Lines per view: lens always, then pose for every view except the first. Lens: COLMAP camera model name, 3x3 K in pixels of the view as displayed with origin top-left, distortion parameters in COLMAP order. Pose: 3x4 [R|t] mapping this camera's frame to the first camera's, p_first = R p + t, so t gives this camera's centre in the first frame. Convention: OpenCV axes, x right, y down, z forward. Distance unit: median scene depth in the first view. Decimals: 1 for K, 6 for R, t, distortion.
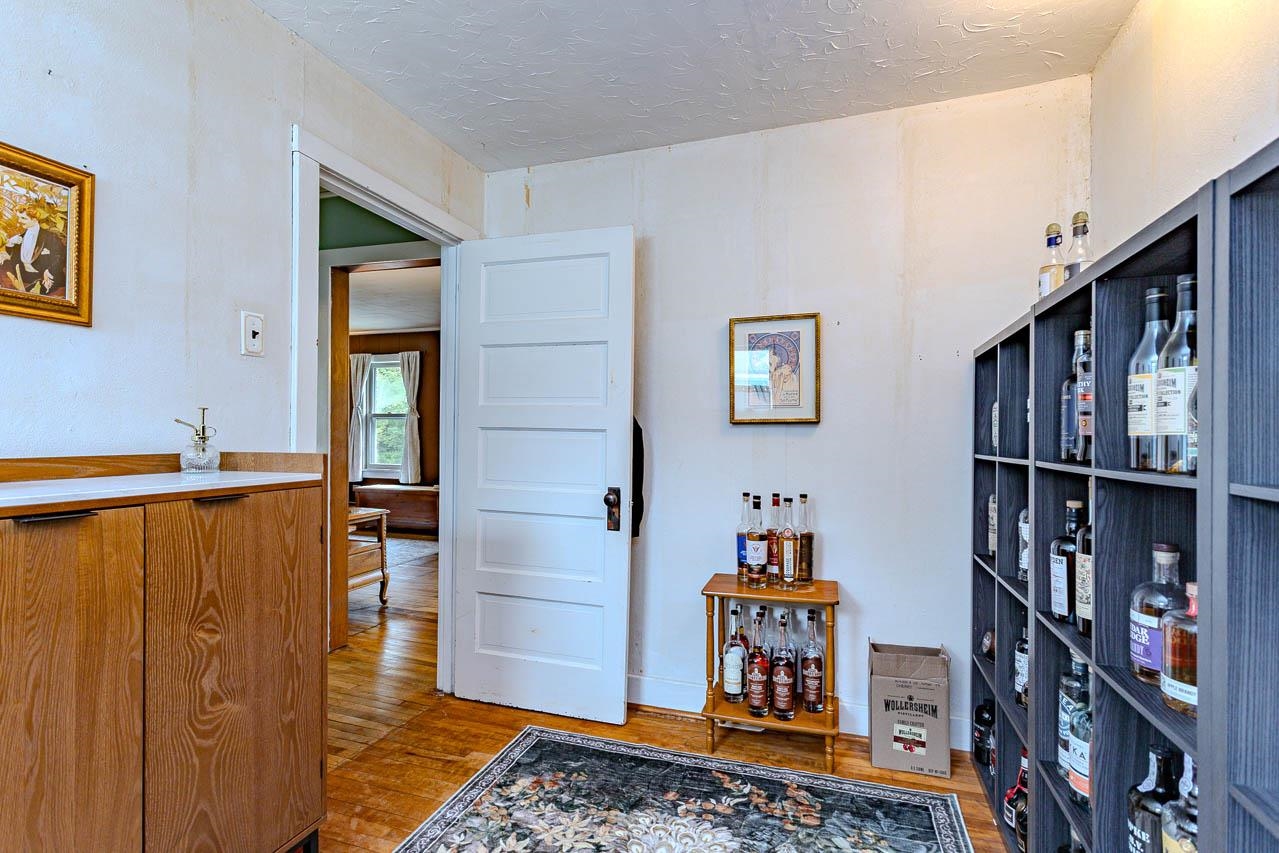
lens RADIAL K [[622.3, 0, 637.7], [0, 622.3, 437.2], [0, 0, 1]] dist [0.010421, -0.003359]
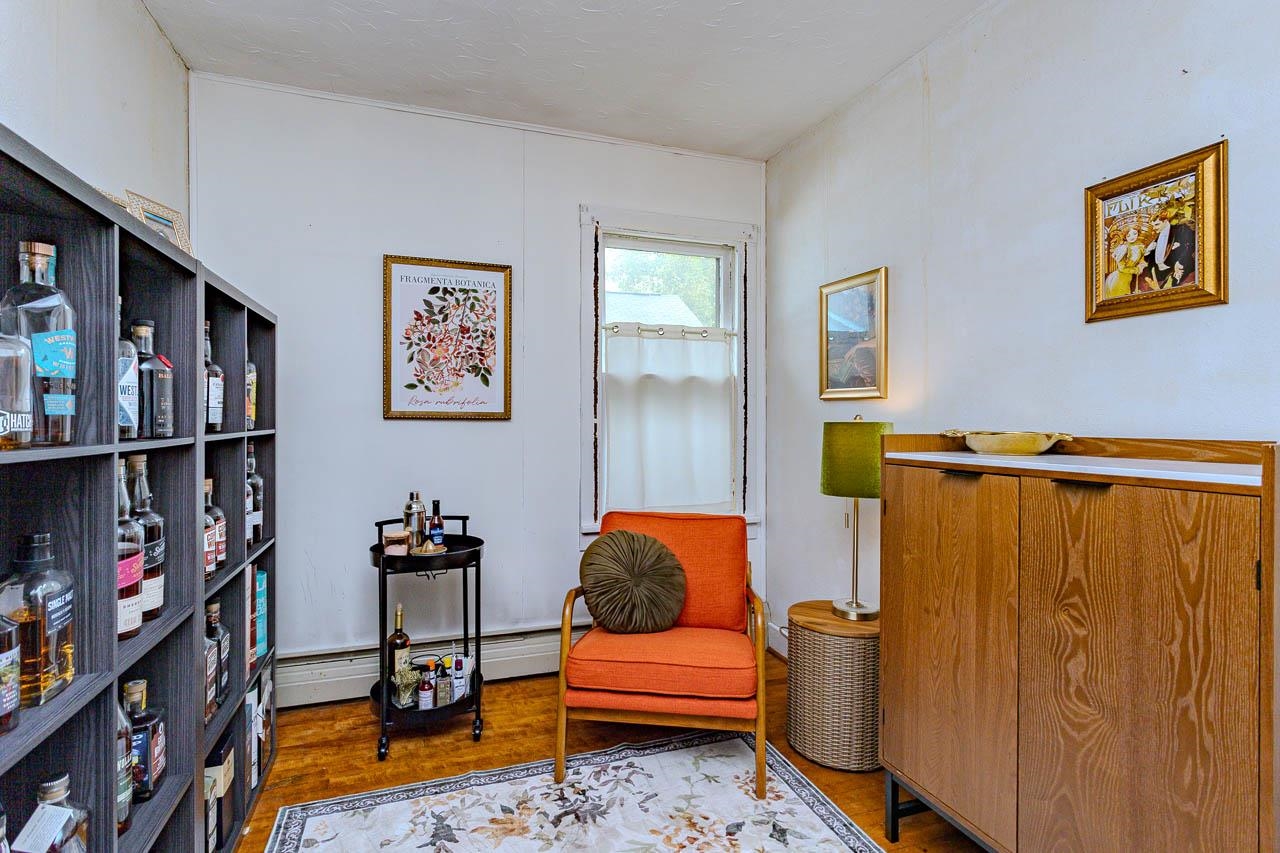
lens RADIAL K [[622.8, 0, 640.8], [0, 622.8, 419.7], [0, 0, 1]] dist [0.010421, -0.003359]
pose [[-0.803224, -0.008706, -0.595613, 0.428793], [-0.005149, 0.999957, -0.007672, 0.012525], [0.595655, -0.003096, -0.803235, 1.361811]]
